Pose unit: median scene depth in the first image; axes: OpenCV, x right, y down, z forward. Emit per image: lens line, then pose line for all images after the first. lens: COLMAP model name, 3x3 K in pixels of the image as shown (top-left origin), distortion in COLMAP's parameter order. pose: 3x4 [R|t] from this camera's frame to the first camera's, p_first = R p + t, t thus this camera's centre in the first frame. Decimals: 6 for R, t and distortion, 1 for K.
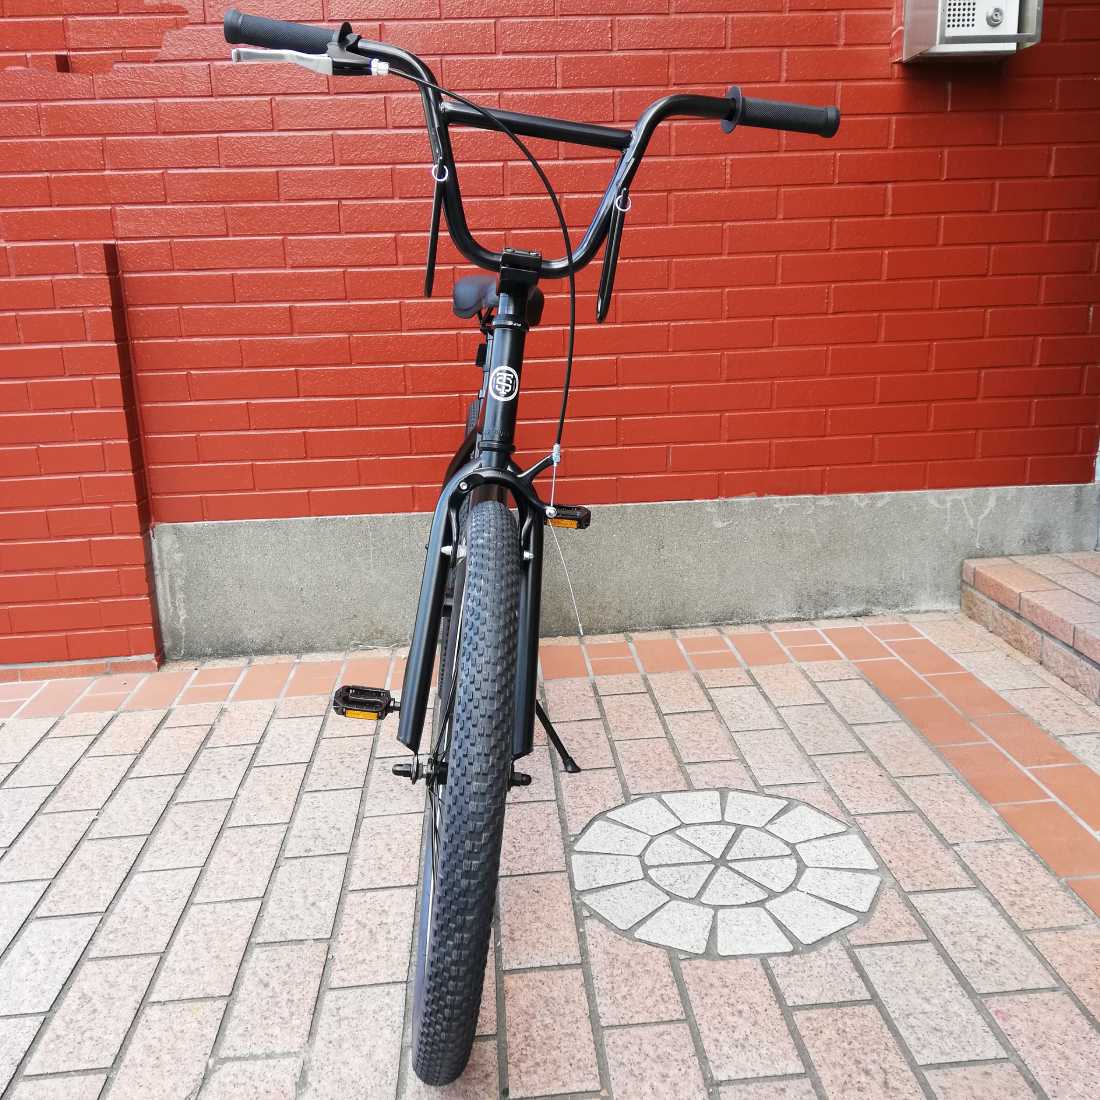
lens RADIAL K [[1108.2, 0, 521.9], [0, 1108.2, 551.0], [0, 0, 1]] dist [0.021310, 0.000000]
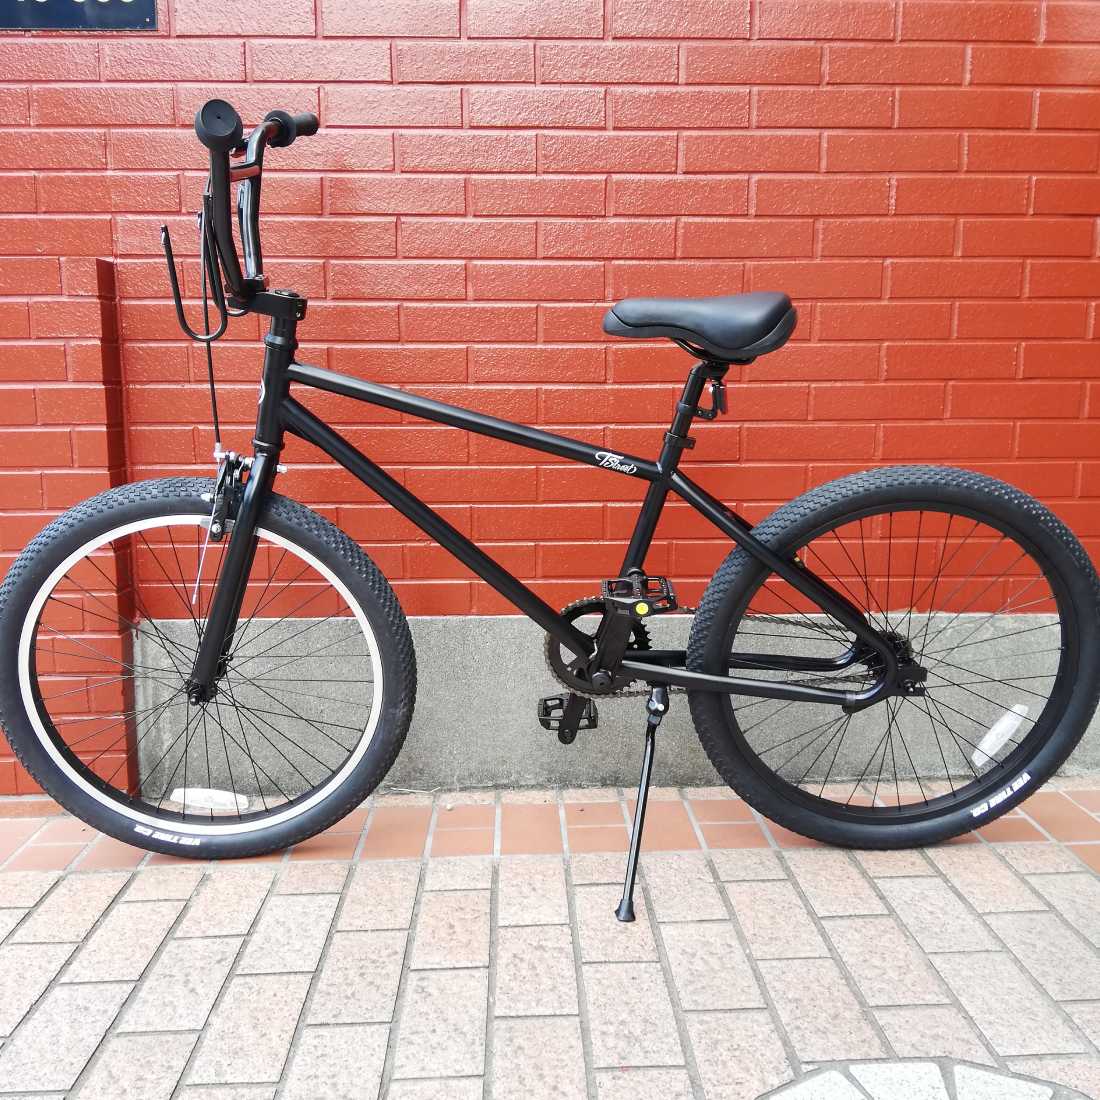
lens RADIAL K [[1108.2, 0, 499.3], [0, 1108.2, 517.5], [0, 0, 1]] dist [0.021310, 0.000000]
pose [[0.998265, 0.031656, -0.049640, -0.045756], [-0.037836, 0.990928, -0.128959, -0.004912], [0.045108, 0.130614, 0.990407, 0.247473]]
